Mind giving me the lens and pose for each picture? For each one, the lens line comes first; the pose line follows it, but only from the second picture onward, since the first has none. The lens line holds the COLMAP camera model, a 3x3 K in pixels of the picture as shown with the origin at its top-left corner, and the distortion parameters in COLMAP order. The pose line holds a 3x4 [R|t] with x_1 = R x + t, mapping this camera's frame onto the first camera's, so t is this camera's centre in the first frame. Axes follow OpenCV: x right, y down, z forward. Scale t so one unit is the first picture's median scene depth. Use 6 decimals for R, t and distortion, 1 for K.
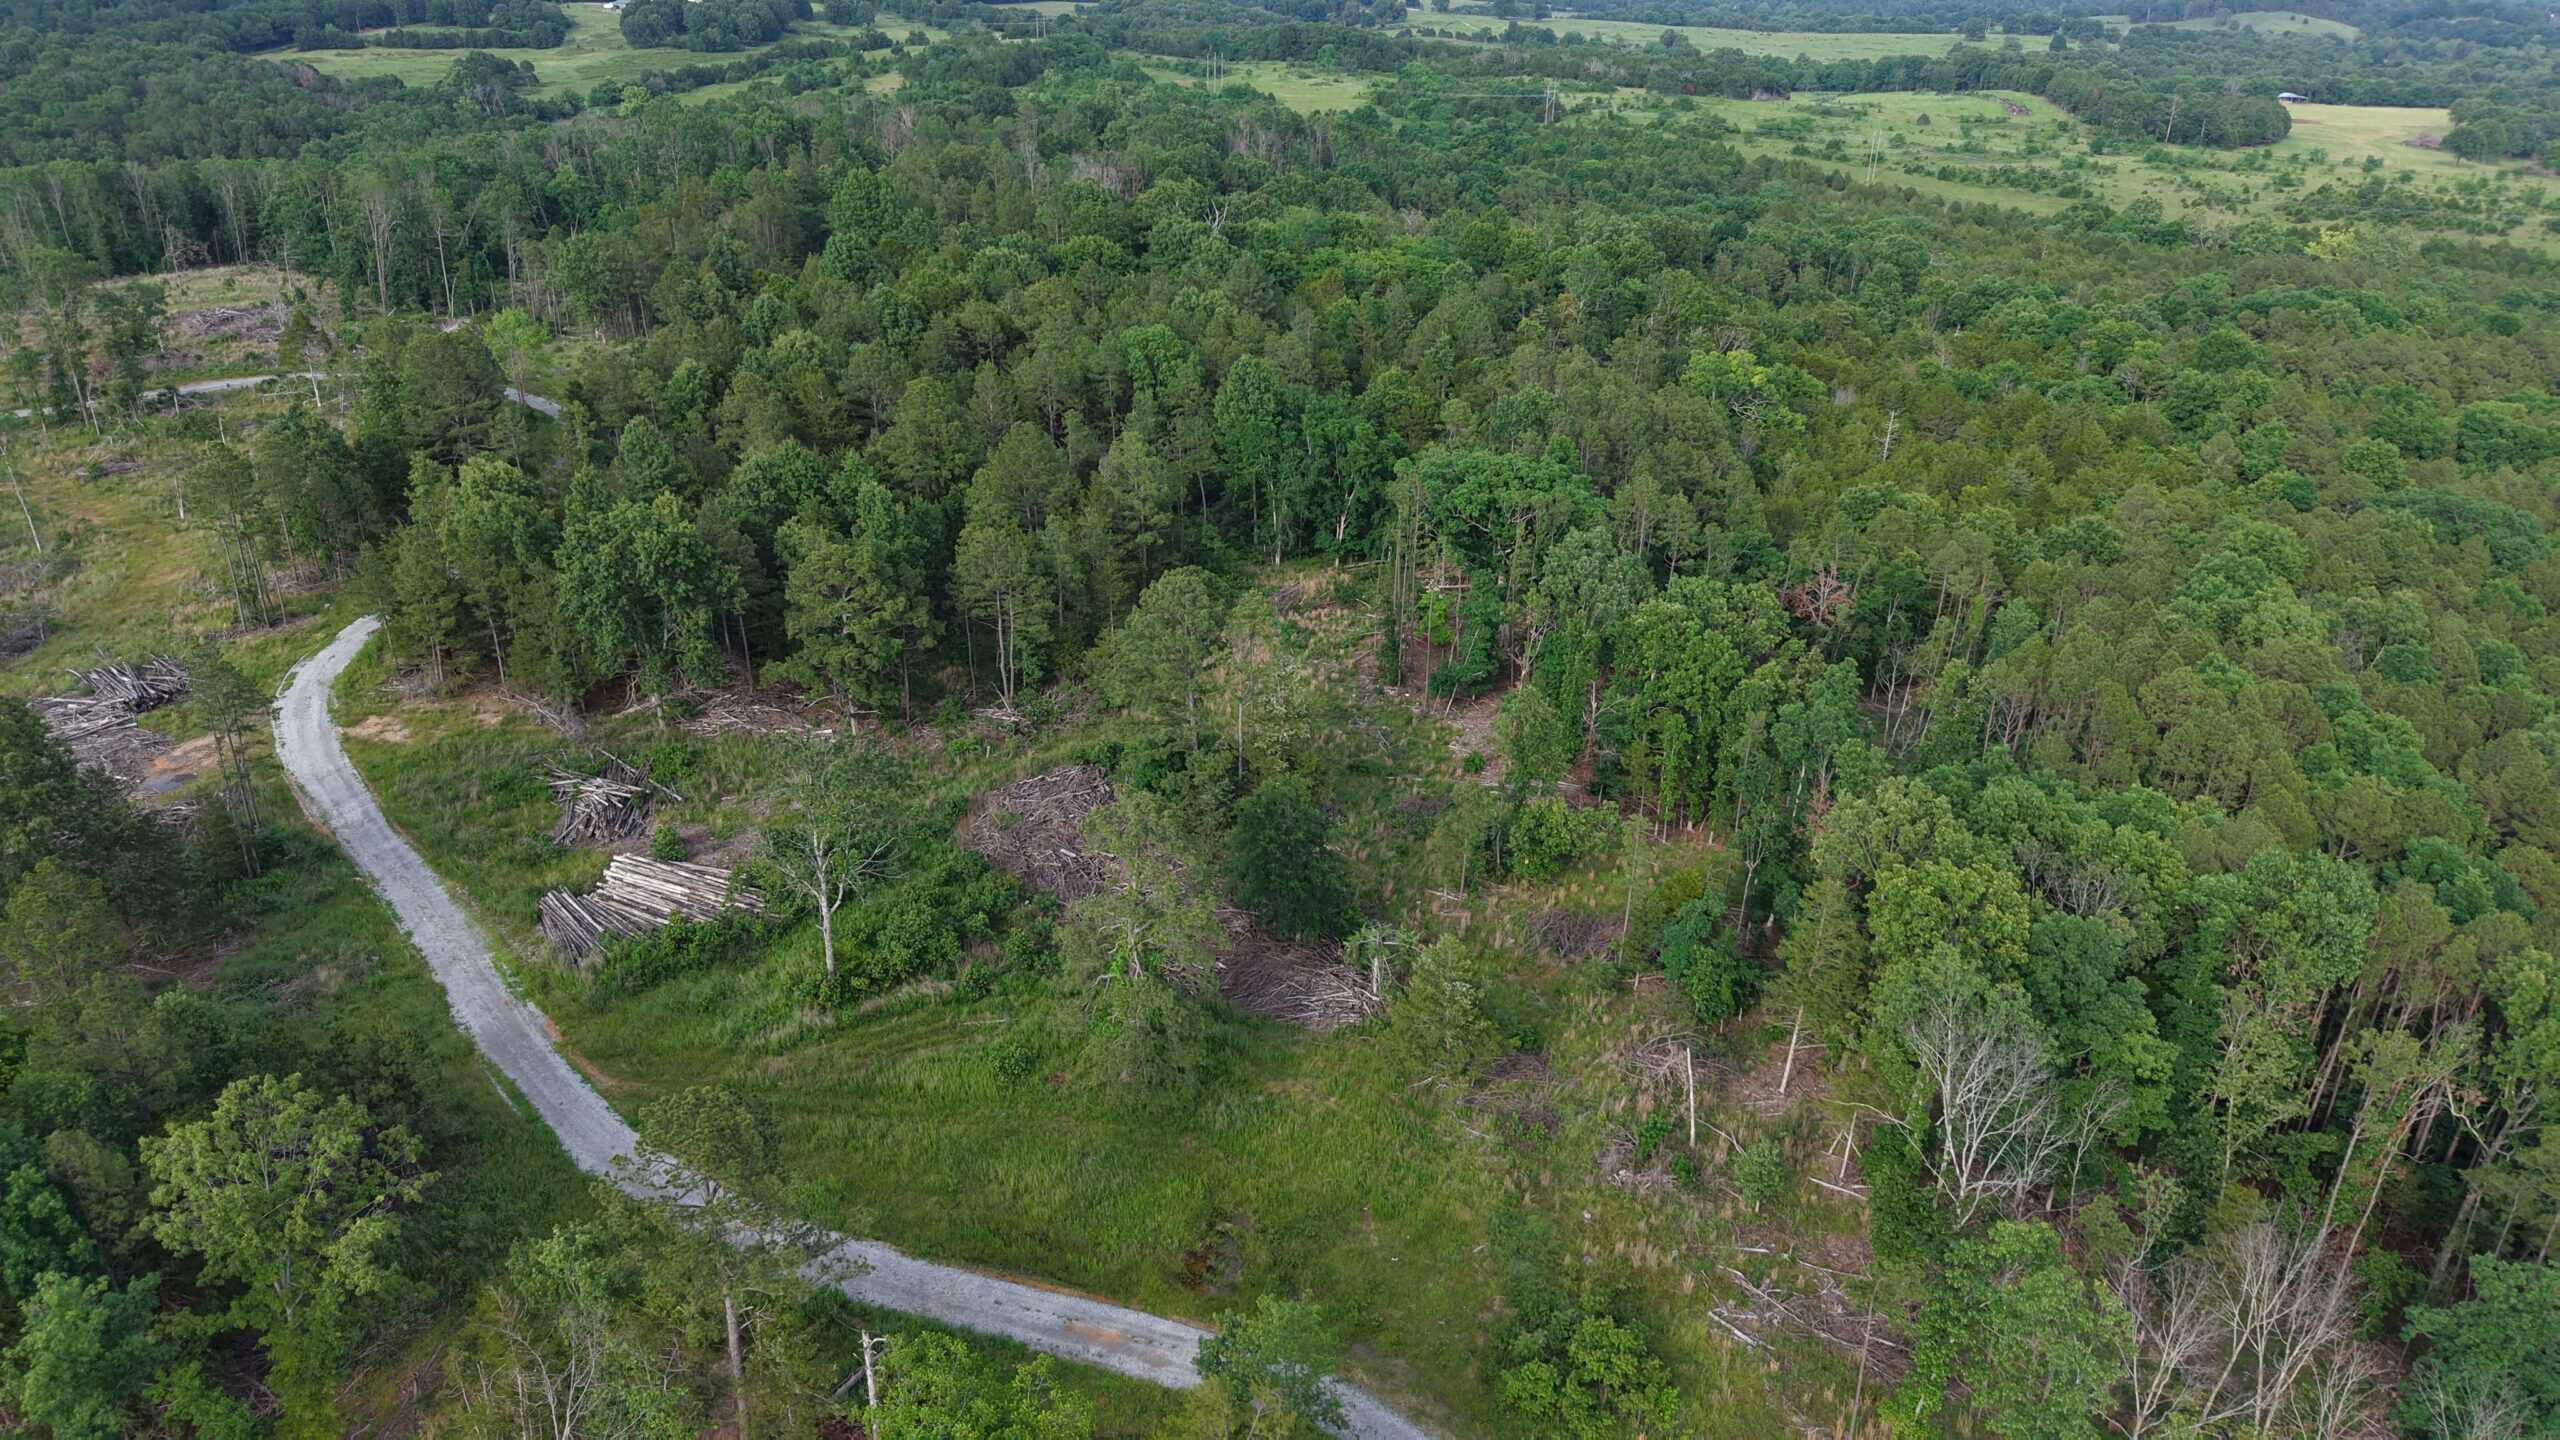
lens RADIAL K [[1646.9, 0, 1280.0], [0, 1646.9, 720.0], [0, 0, 1]] dist [0.003051, 0.000425]
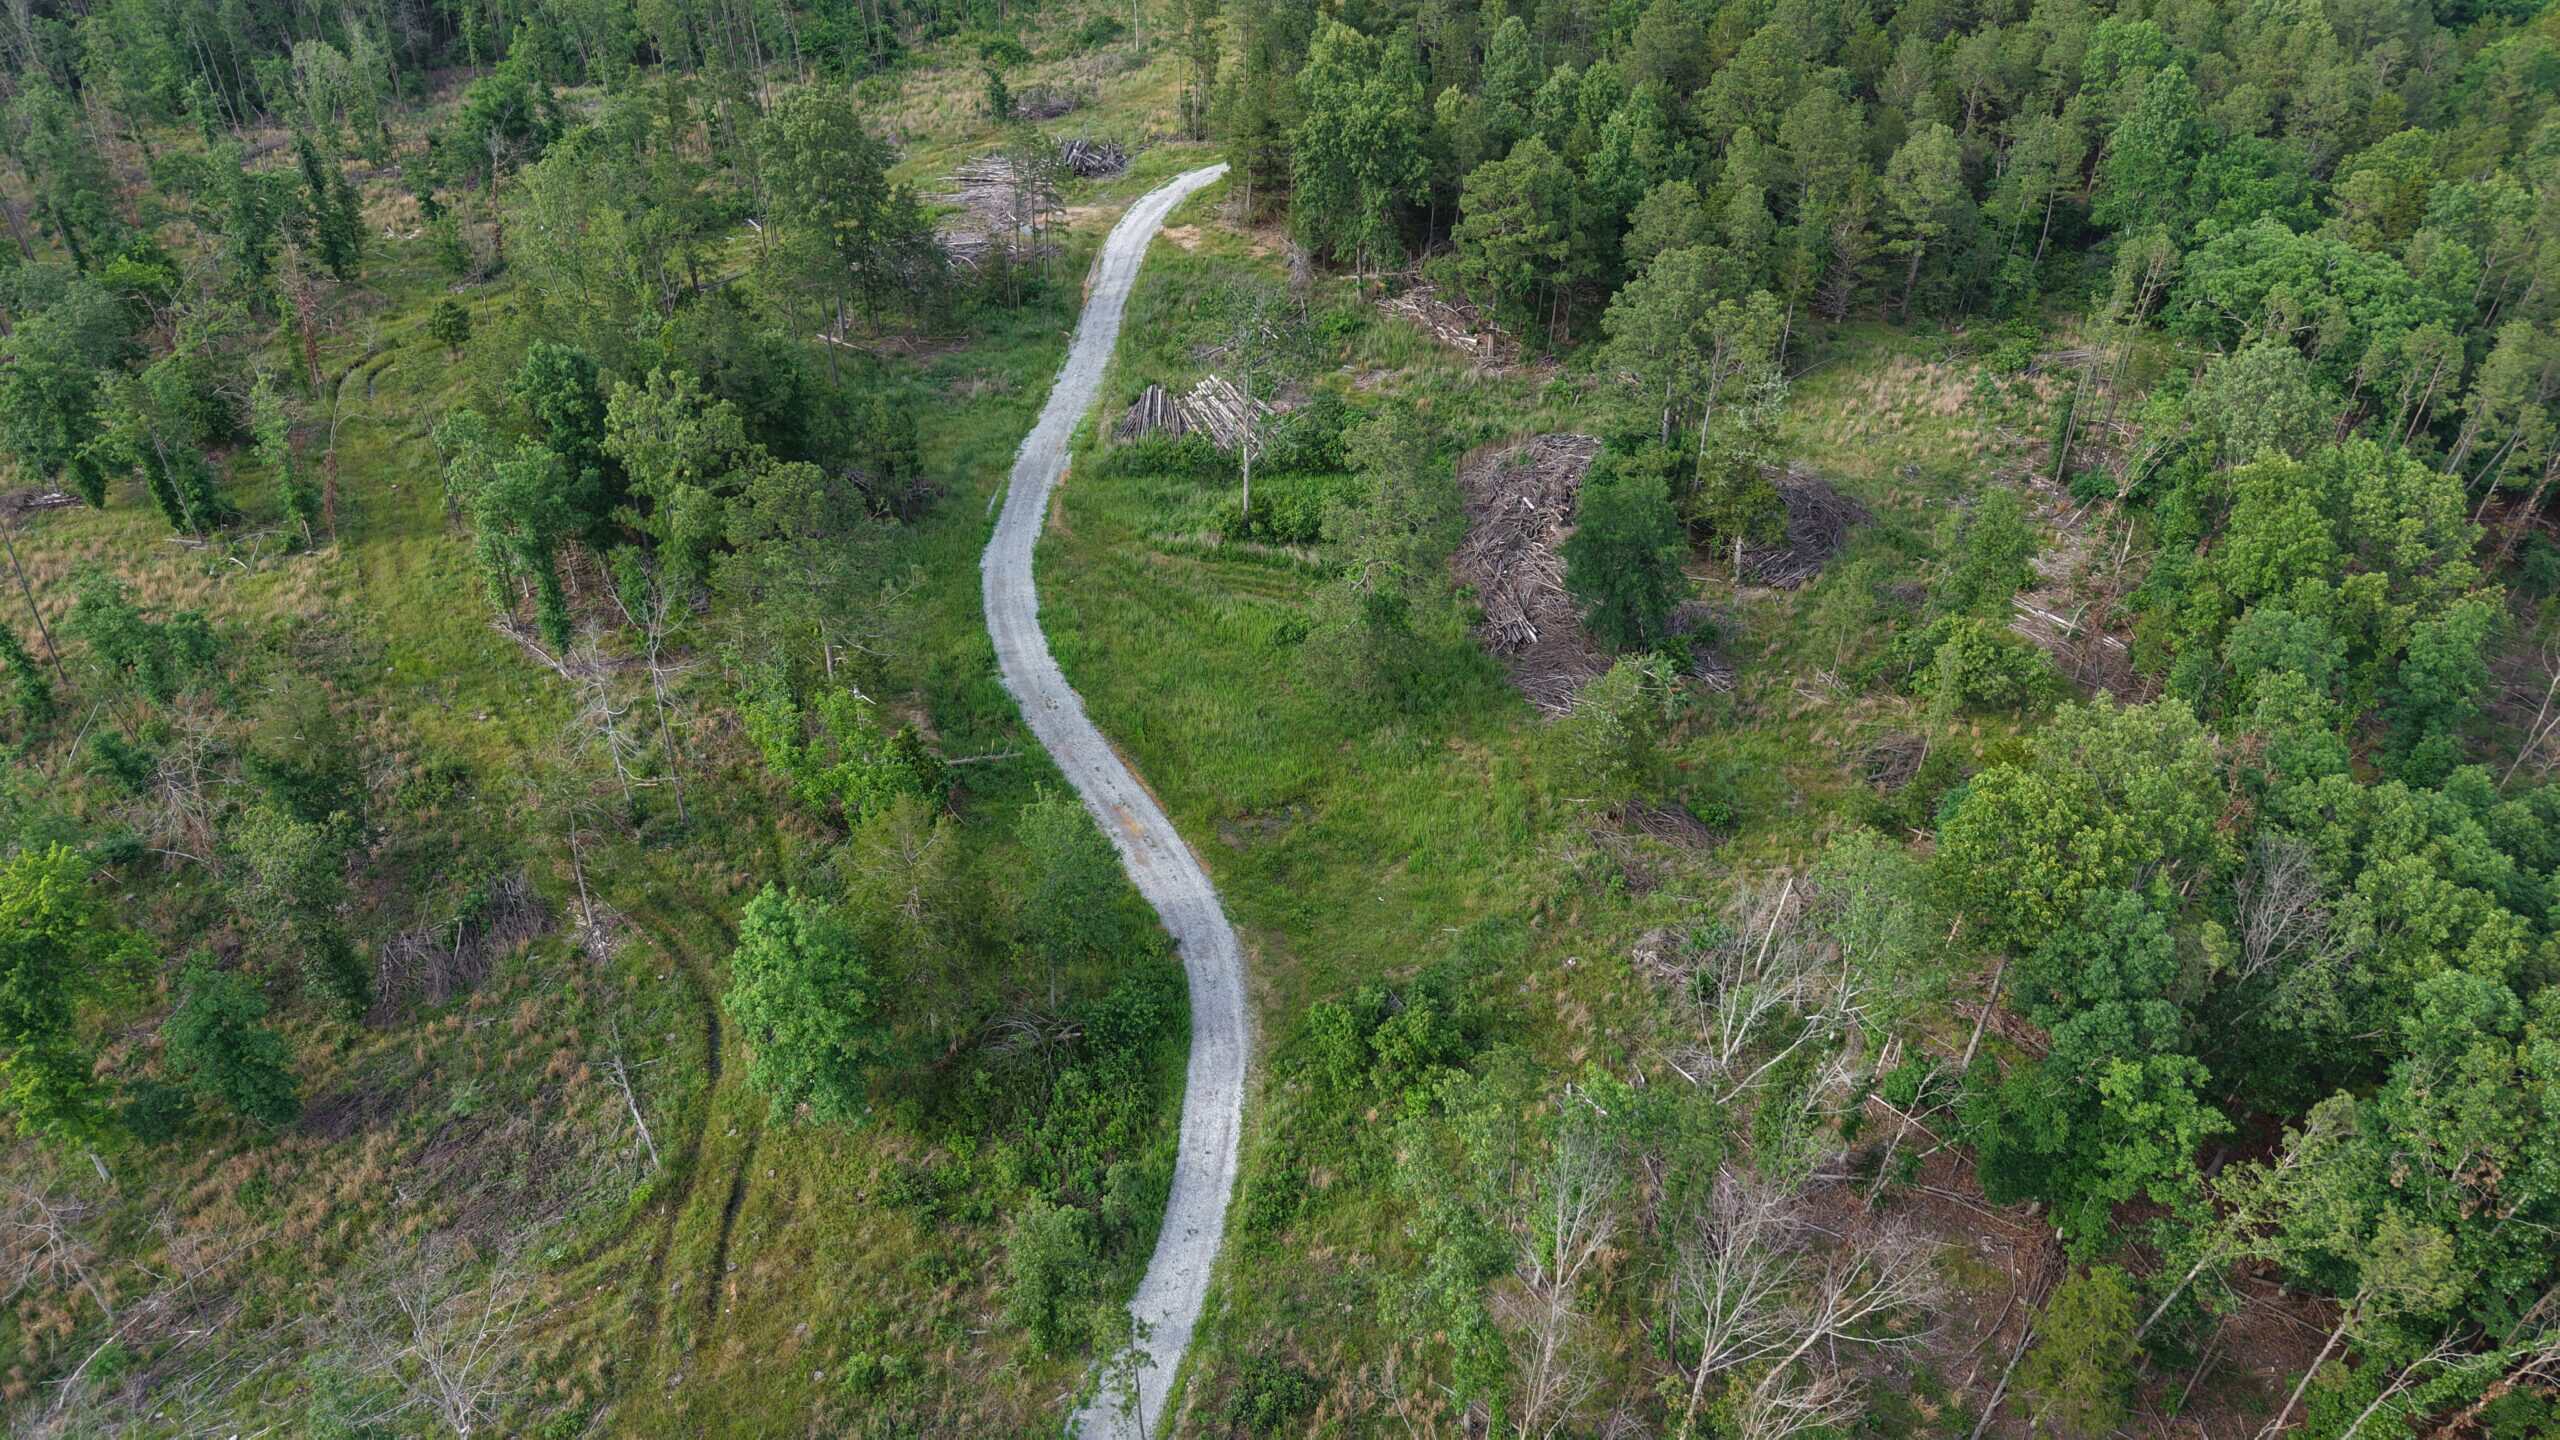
lens RADIAL K [[1646.9, 0, 1280.0], [0, 1646.9, 720.0], [0, 0, 1]] dist [0.003051, 0.000425]
pose [[0.751766, 0.409600, -0.516793, 0.360408], [-0.308885, 0.911131, 0.272817, -0.029257], [0.582613, -0.045465, 0.811477, 0.079588]]
